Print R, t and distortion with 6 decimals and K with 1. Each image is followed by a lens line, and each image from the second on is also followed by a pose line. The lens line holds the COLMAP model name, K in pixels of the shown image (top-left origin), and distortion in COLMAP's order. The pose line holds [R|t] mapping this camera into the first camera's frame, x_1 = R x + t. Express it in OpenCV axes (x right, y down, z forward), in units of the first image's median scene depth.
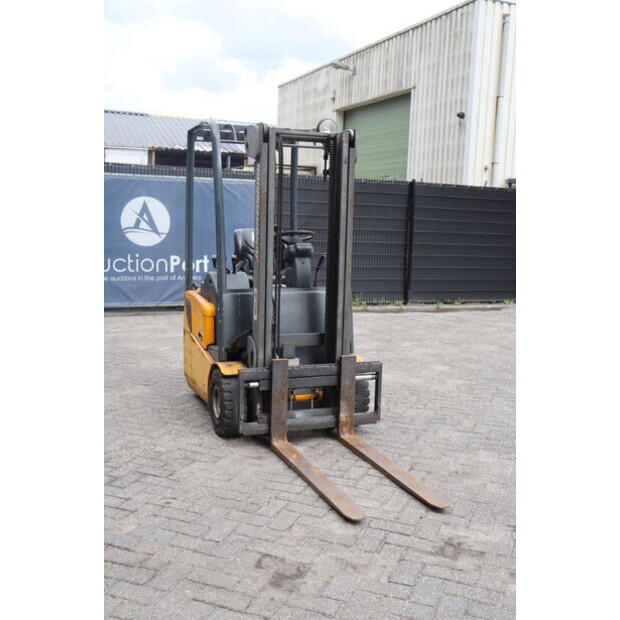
lens RADIAL K [[695.1, 0, 295.0], [0, 695.1, 310.3], [0, 0, 1]] dist [-0.019910, 0.001467]
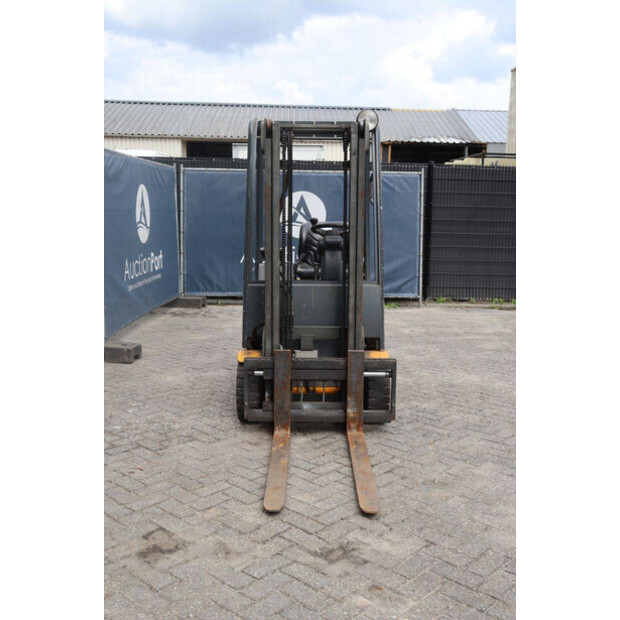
lens RADIAL K [[695.1, 0, 295.0], [0, 695.1, 310.3], [0, 0, 1]] dist [-0.019910, 0.001467]
pose [[0.933968, 0.039289, -0.355191, 0.349328], [-0.035721, 0.999224, 0.016600, -0.005270], [0.355568, -0.002816, 0.934646, 0.052378]]
